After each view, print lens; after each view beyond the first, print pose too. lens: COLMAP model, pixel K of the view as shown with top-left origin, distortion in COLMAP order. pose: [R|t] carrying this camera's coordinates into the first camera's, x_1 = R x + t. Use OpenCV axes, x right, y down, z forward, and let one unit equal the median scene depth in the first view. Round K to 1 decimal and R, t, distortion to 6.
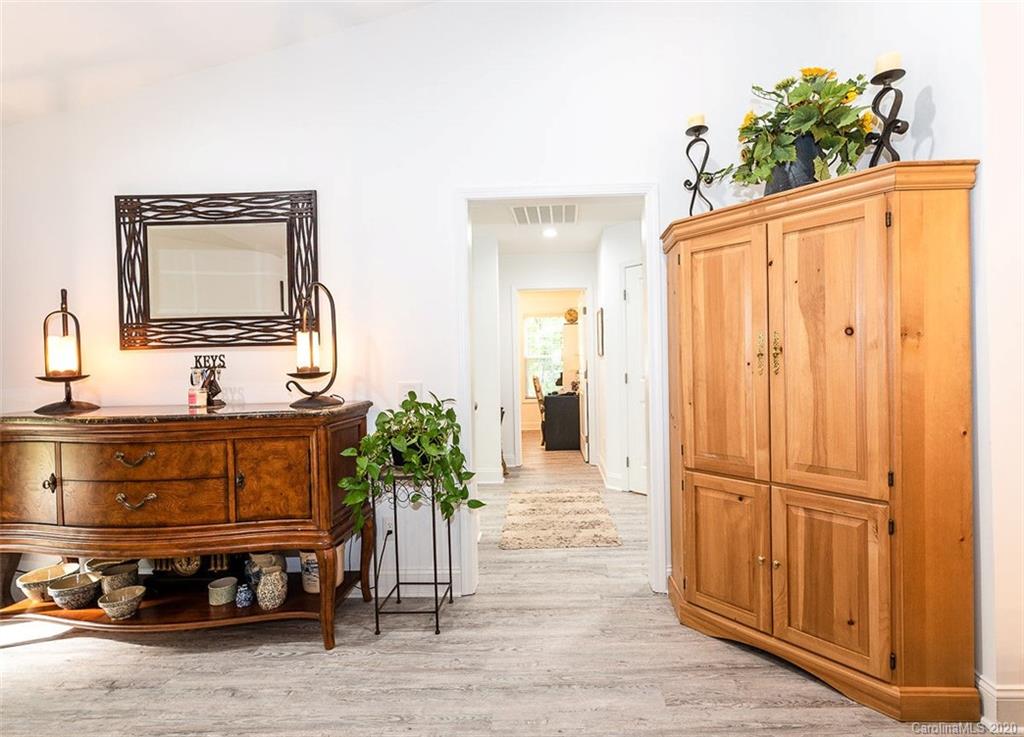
lens RADIAL K [[438.4, 0, 517.5], [0, 438.4, 371.8], [0, 0, 1]] dist [0.000318, -0.000187]
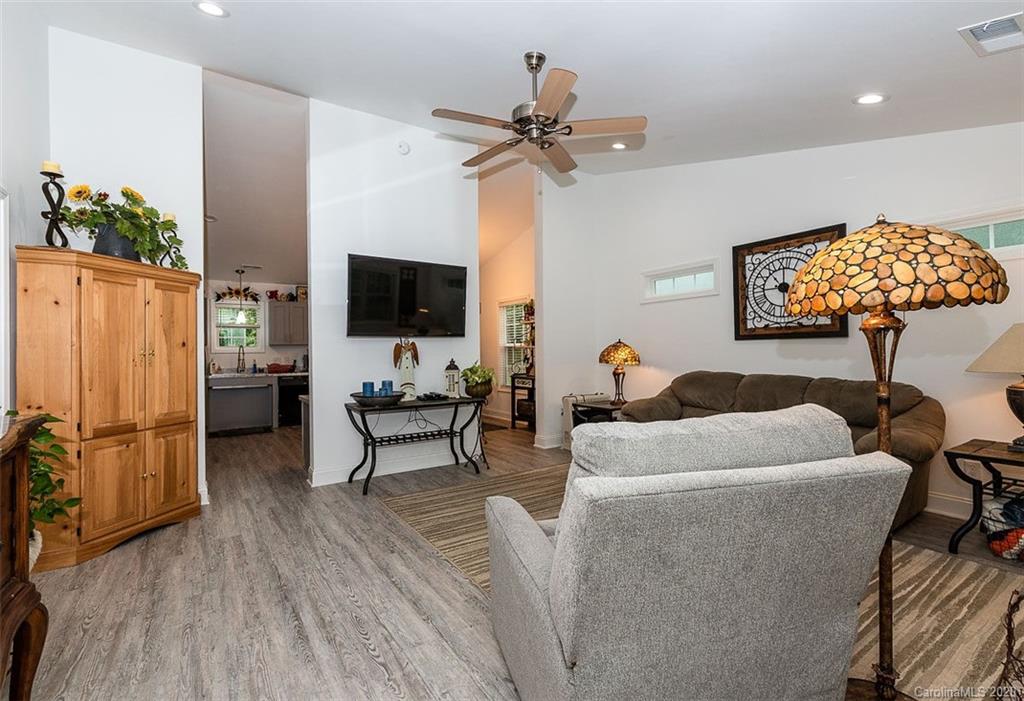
lens RADIAL K [[468.0, 0, 510.7], [0, 468.0, 352.3], [0, 0, 1]] dist [-0.017100, -0.000633]
pose [[-0.574310, 0.024217, 0.818279, -1.743287], [0.026556, 0.999587, -0.010945, 0.008921], [-0.818207, 0.015444, -0.574716, 0.876076]]
